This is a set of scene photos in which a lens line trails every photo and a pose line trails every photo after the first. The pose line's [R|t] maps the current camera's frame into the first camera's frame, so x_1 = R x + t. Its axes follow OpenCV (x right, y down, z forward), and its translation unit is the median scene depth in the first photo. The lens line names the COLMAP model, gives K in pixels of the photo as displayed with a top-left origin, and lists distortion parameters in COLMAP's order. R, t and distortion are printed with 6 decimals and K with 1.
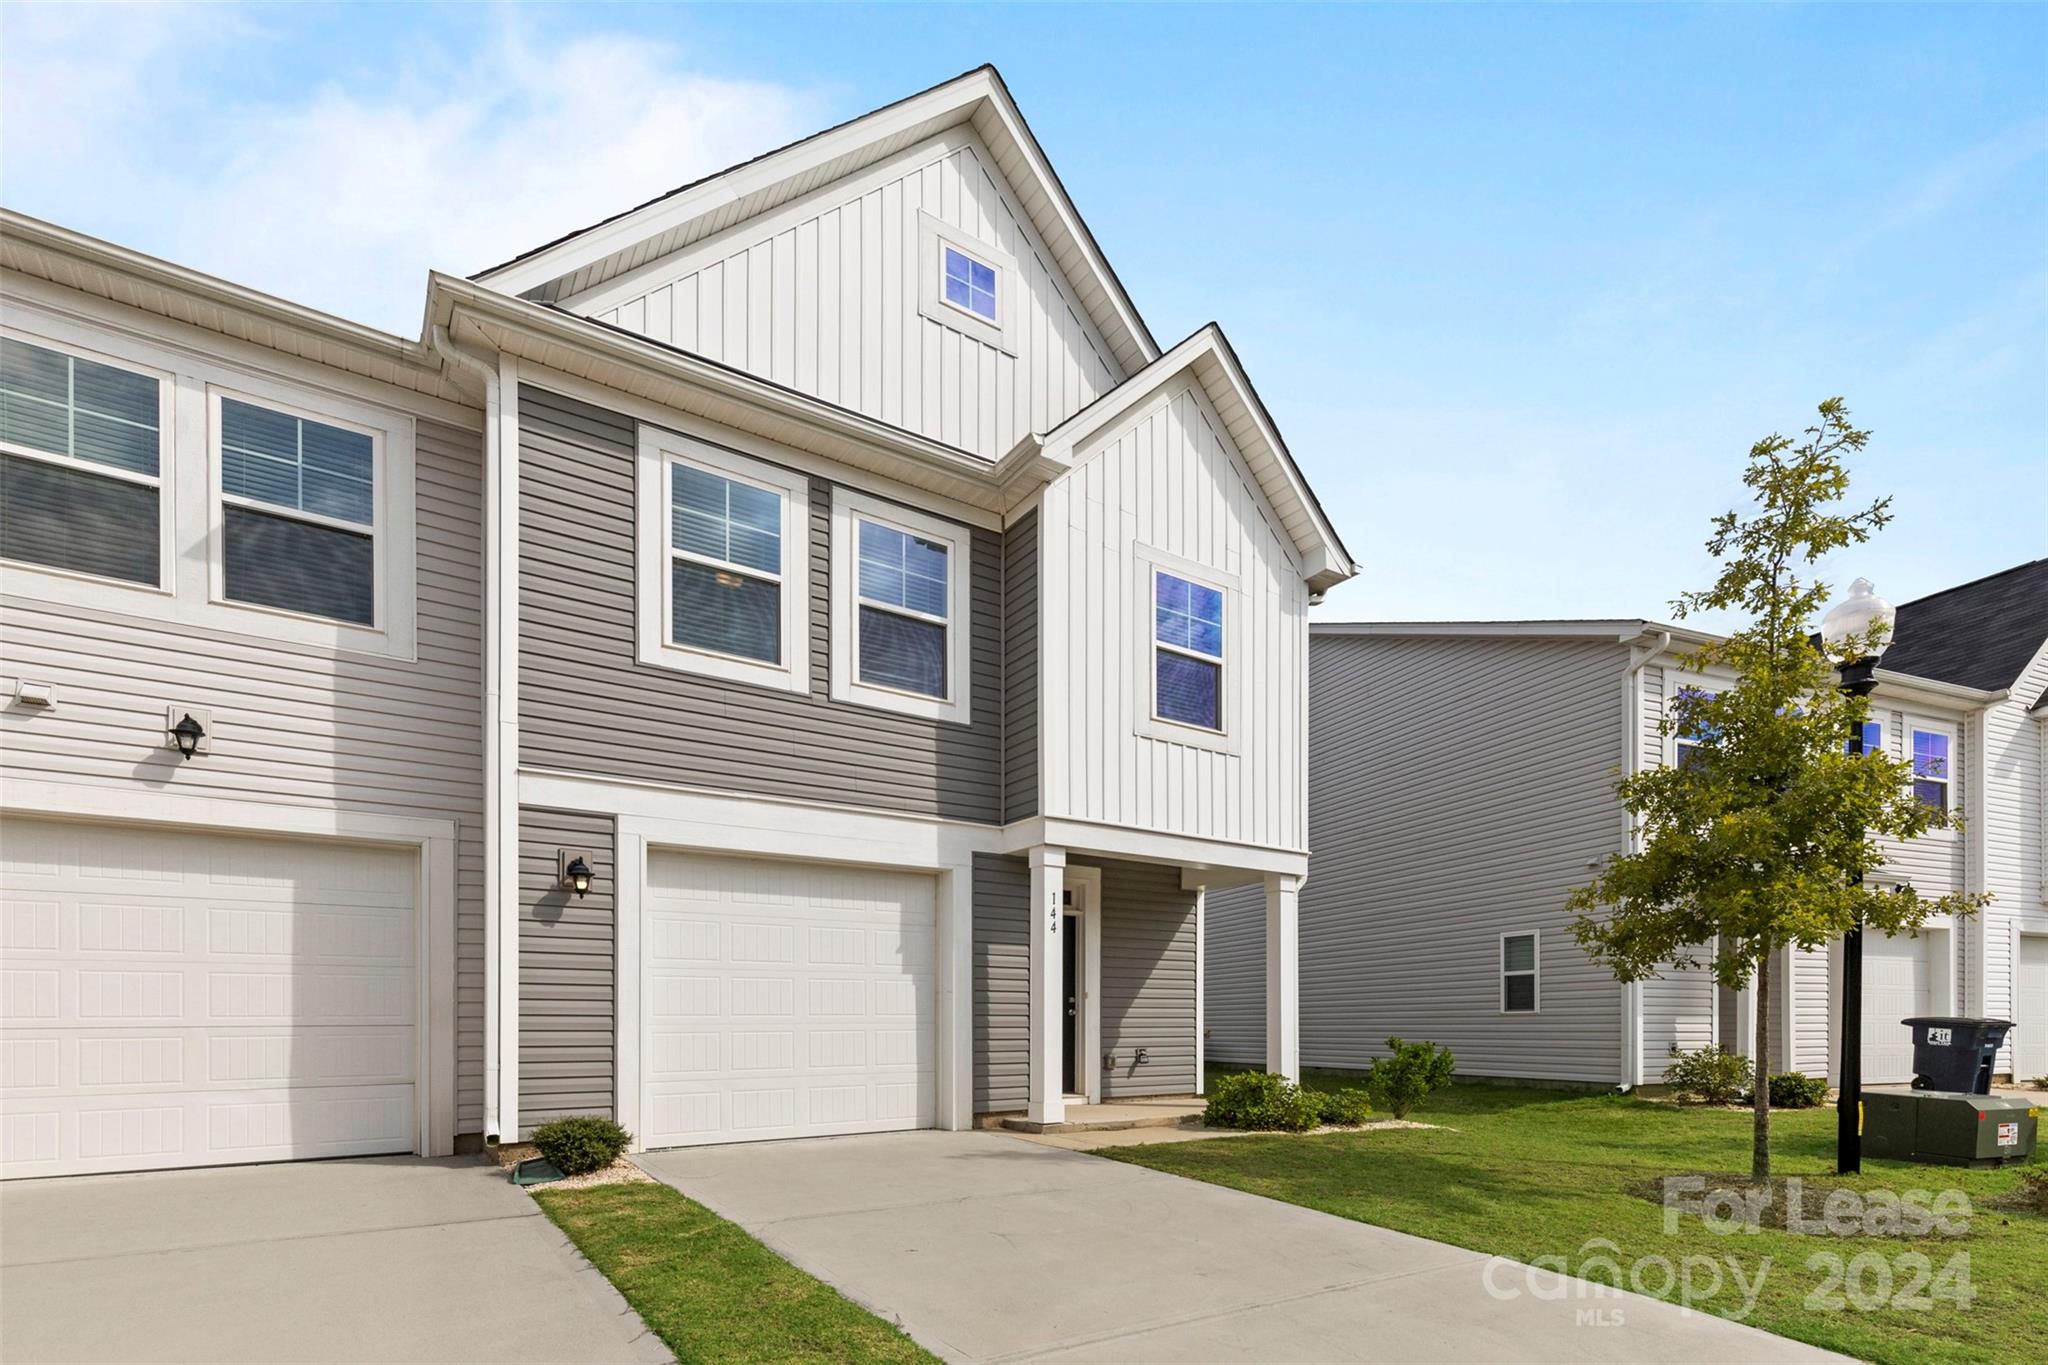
lens RADIAL K [[921.1, 0, 1054.9], [0, 921.1, 686.7], [0, 0, 1]] dist [0.002693, -0.000228]
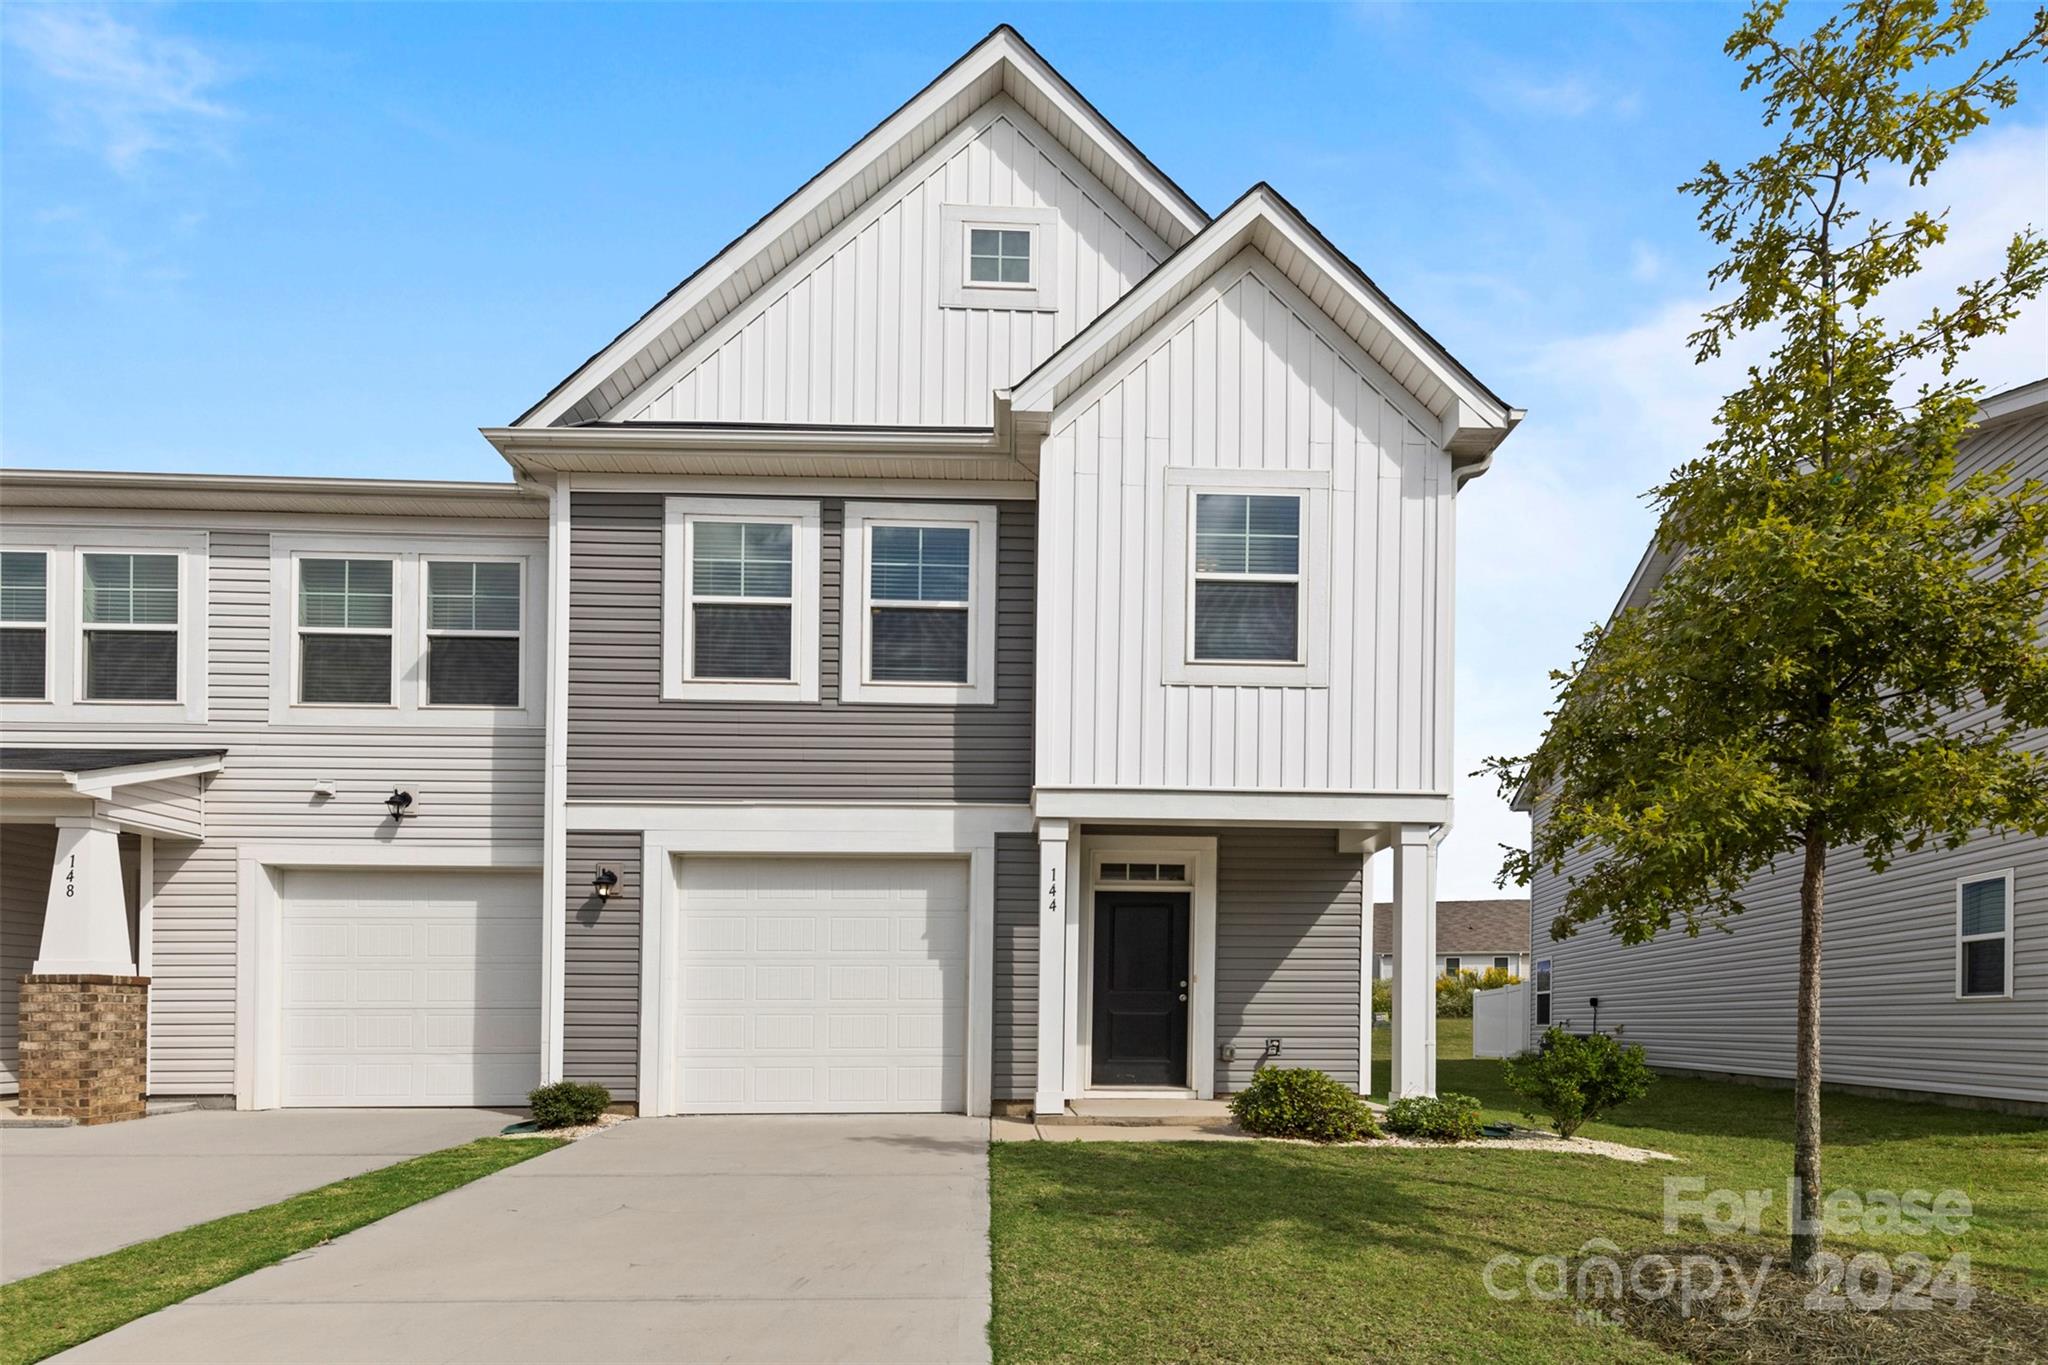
lens RADIAL K [[928.4, 0, 1018.4], [0, 928.4, 694.9], [0, 0, 1]] dist [0.003211, -0.000436]
pose [[0.854551, -0.166360, -0.492004, 0.450984], [0.174307, 0.984233, -0.030048, 0.071855], [0.489245, -0.060082, 0.870074, 0.174229]]
